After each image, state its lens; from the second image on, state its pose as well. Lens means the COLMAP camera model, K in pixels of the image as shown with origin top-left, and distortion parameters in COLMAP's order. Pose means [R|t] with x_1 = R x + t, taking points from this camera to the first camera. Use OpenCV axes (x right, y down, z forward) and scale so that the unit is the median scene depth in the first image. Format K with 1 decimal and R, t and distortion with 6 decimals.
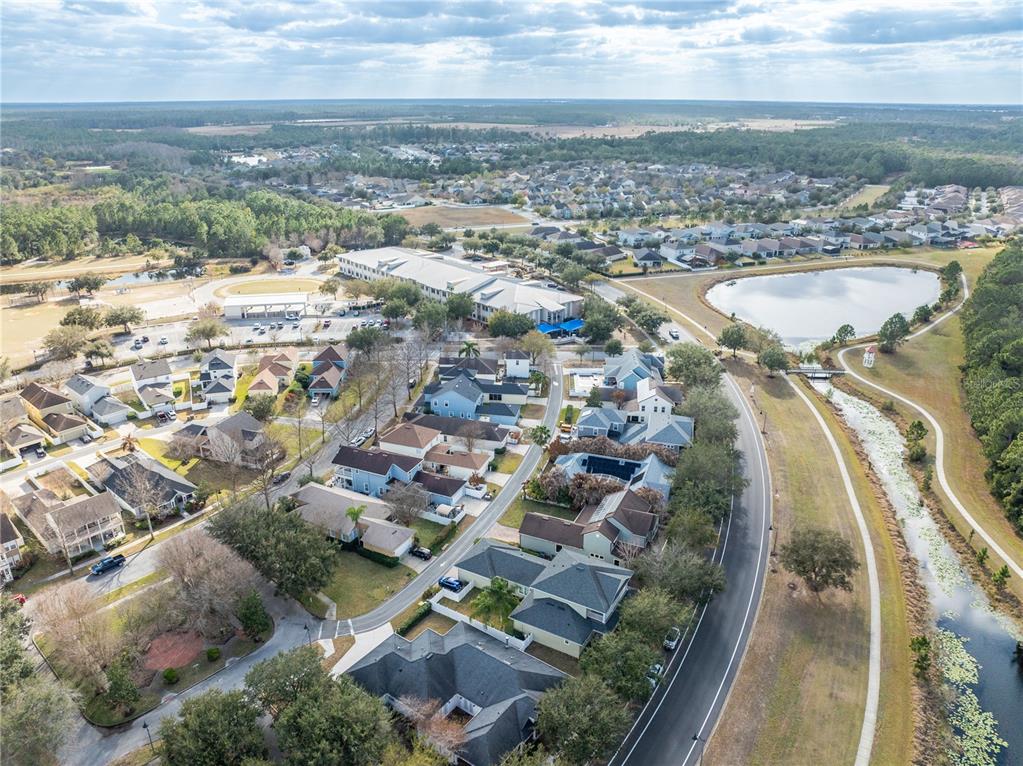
lens RADIAL K [[723.3, 0, 511.5], [0, 723.3, 383.0], [0, 0, 1]] dist [-0.081006, 0.046440]
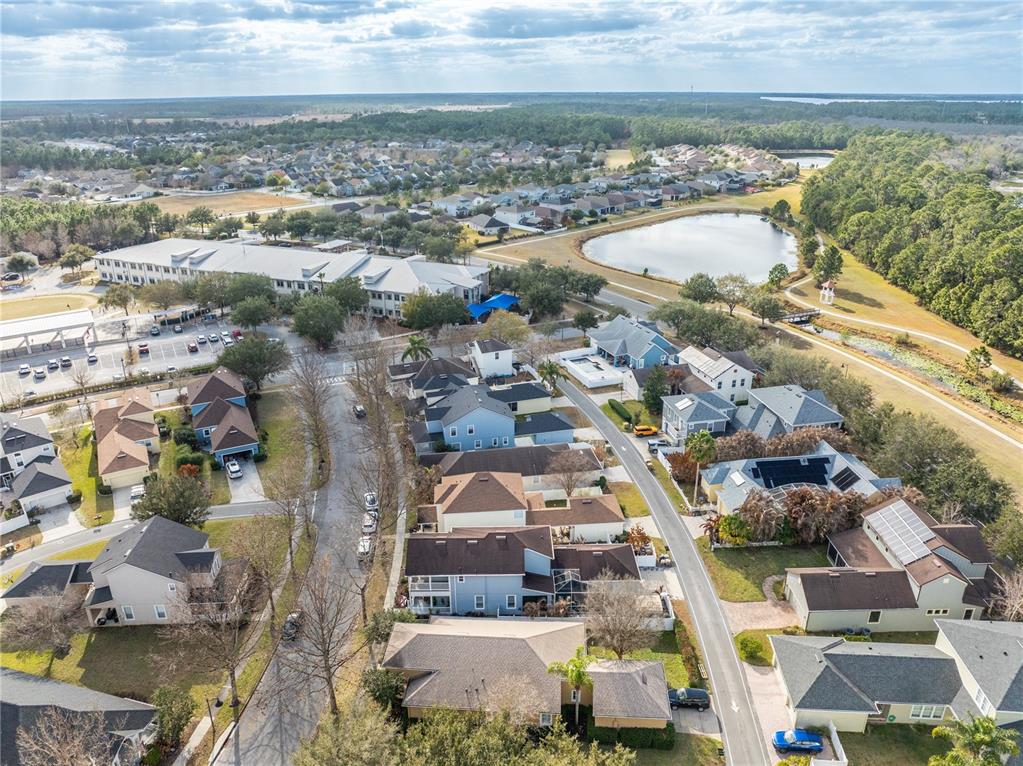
lens RADIAL K [[723.3, 0, 511.5], [0, 723.3, 383.0], [0, 0, 1]] dist [-0.081006, 0.046440]
pose [[0.905781, -0.165316, 0.390169, -0.153236], [0.163127, 0.985834, 0.039001, -0.016093], [-0.391089, 0.028321, 0.919917, 0.199768]]
